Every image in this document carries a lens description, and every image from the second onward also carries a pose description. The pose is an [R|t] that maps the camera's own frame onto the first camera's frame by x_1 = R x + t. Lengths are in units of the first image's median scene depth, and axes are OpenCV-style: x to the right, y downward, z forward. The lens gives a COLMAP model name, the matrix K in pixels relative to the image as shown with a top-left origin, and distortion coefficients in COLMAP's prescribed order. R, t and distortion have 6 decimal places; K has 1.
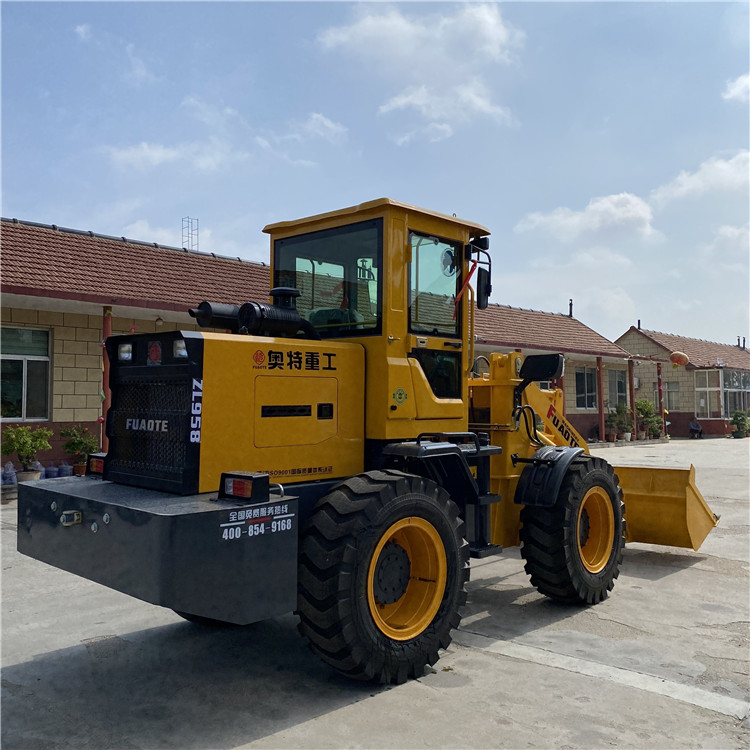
lens RADIAL K [[762.8, 0, 375.0], [0, 762.8, 375.0], [0, 0, 1]] dist [-0.002953, 0.009376]
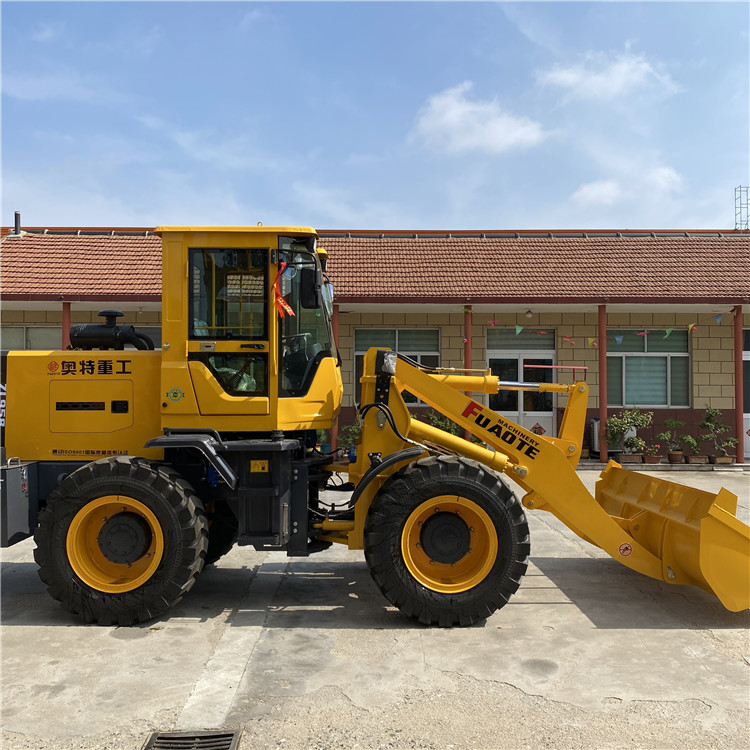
lens RADIAL K [[746.3, 0, 375.1], [0, 746.3, 408.0], [0, 0, 1]] dist [0.008298, -0.002872]
pose [[0.675917, 0.010360, -0.736905, 1.129367], [0.027351, 0.998860, 0.039130, 0.013072], [0.736470, -0.046604, 0.674863, 0.479422]]
